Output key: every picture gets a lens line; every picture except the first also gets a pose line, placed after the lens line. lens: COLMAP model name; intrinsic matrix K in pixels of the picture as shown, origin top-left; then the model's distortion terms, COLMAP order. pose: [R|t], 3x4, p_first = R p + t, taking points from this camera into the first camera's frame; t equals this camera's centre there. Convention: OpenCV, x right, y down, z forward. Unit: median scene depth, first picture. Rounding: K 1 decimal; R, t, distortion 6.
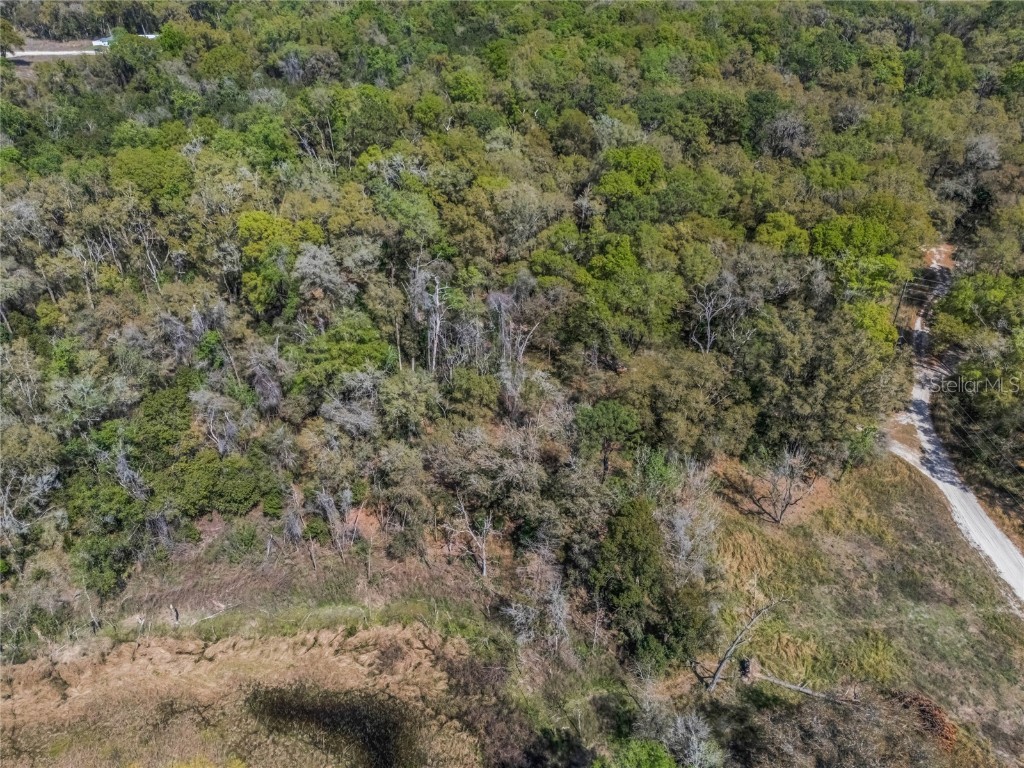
lens RADIAL K [[756.4, 0, 510.8], [0, 756.4, 378.9], [0, 0, 1]] dist [0.071107, -0.057370]
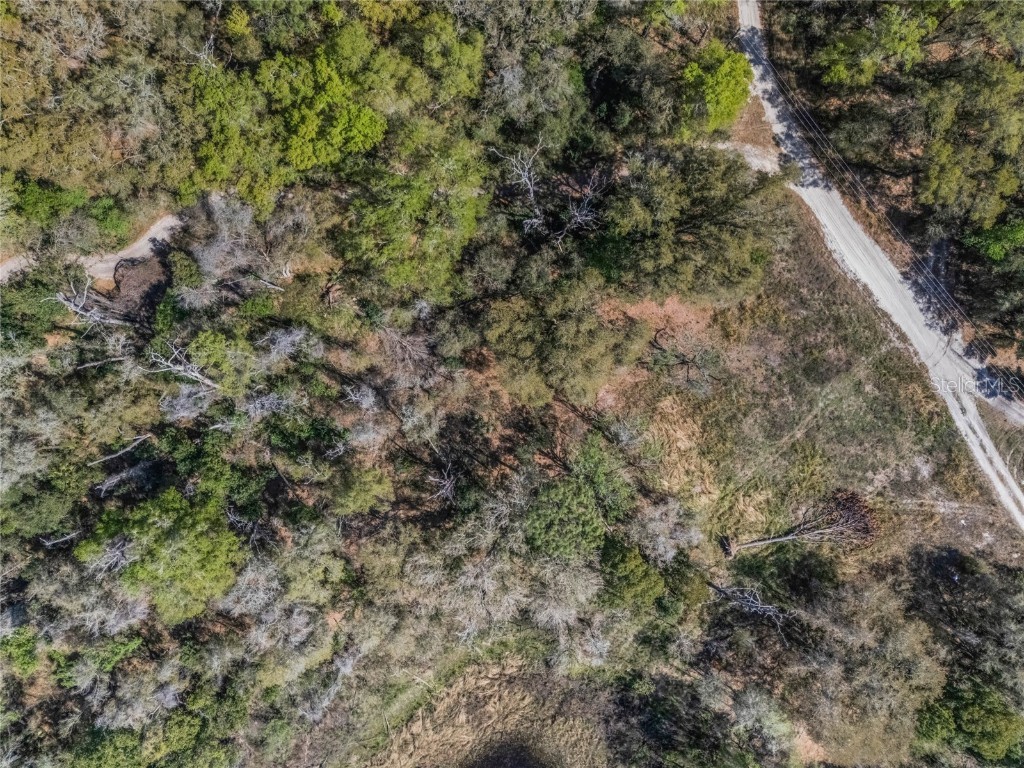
lens RADIAL K [[756.4, 0, 510.8], [0, 756.4, 378.9], [0, 0, 1]] dist [0.071107, -0.057370]
pose [[0.800900, -0.598797, 0.001328, 0.124430], [0.309363, 0.415674, 0.855284, -0.560275], [-0.512694, -0.684585, 0.518158, 0.475813]]
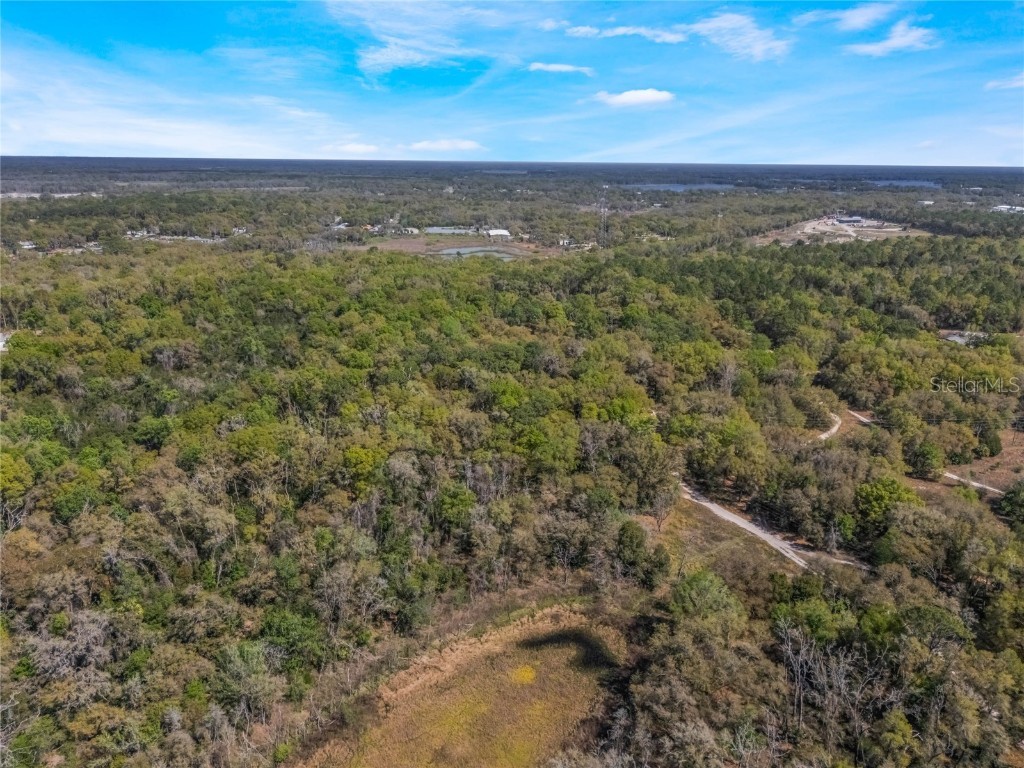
lens RADIAL K [[751.9, 0, 512.0], [0, 751.9, 384.0], [0, 0, 1]] dist [0.078855, -0.063748]
pose [[0.874860, -0.145370, 0.462046, -0.801662], [0.260130, 0.945676, -0.195013, 0.078061], [-0.408597, 0.290801, 0.865149, -0.712597]]
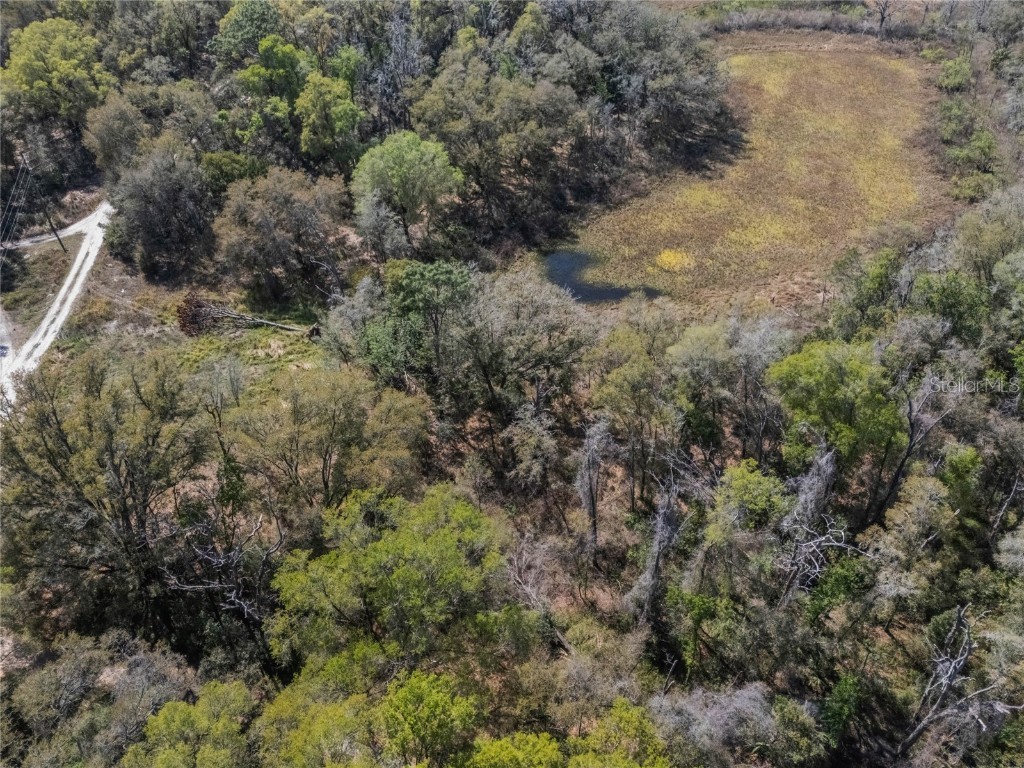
lens RADIAL K [[776.7, 0, 512.0], [0, 776.7, 384.0], [0, 0, 1]] dist [0.069372, -0.059283]
pose [[-0.975513, 0.118857, -0.185063, 0.156010], [-0.138466, 0.321861, 0.936607, -0.542682], [0.170887, 0.939297, -0.297522, 0.980962]]
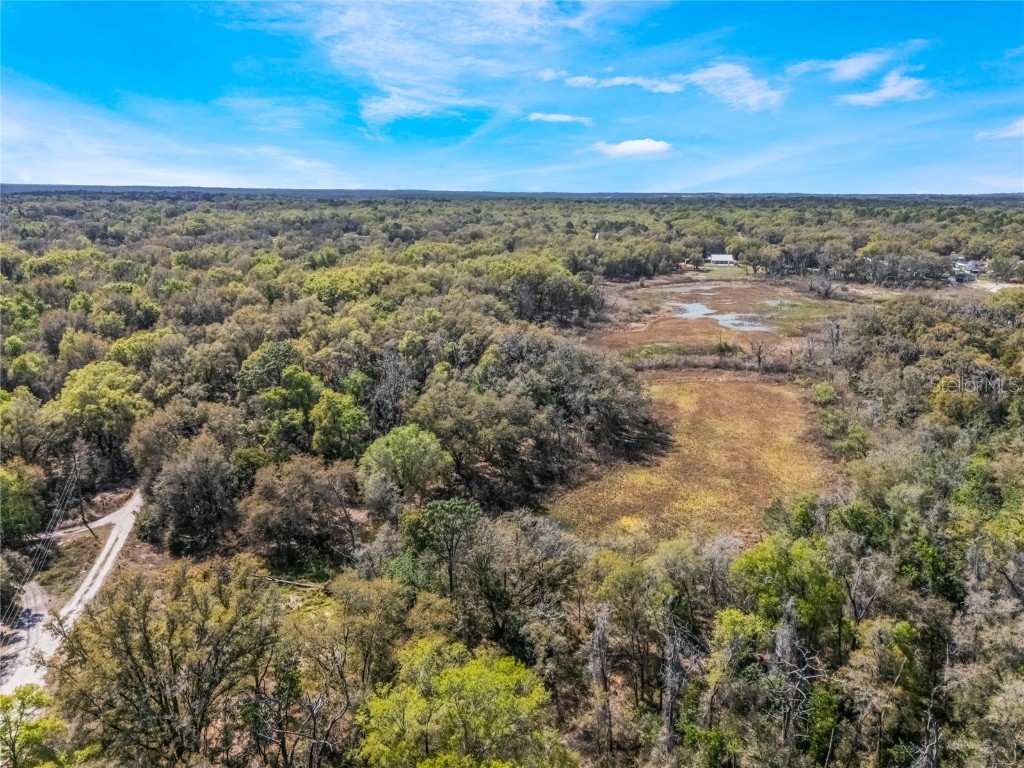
lens RADIAL K [[756.4, 0, 510.8], [0, 756.4, 378.9], [0, 0, 1]] dist [0.071107, -0.057370]
pose [[-0.951644, 0.049427, -0.303199, 0.257354], [-0.183193, 0.700977, 0.689254, -0.592863], [0.246604, 0.711469, -0.658027, 1.120224]]
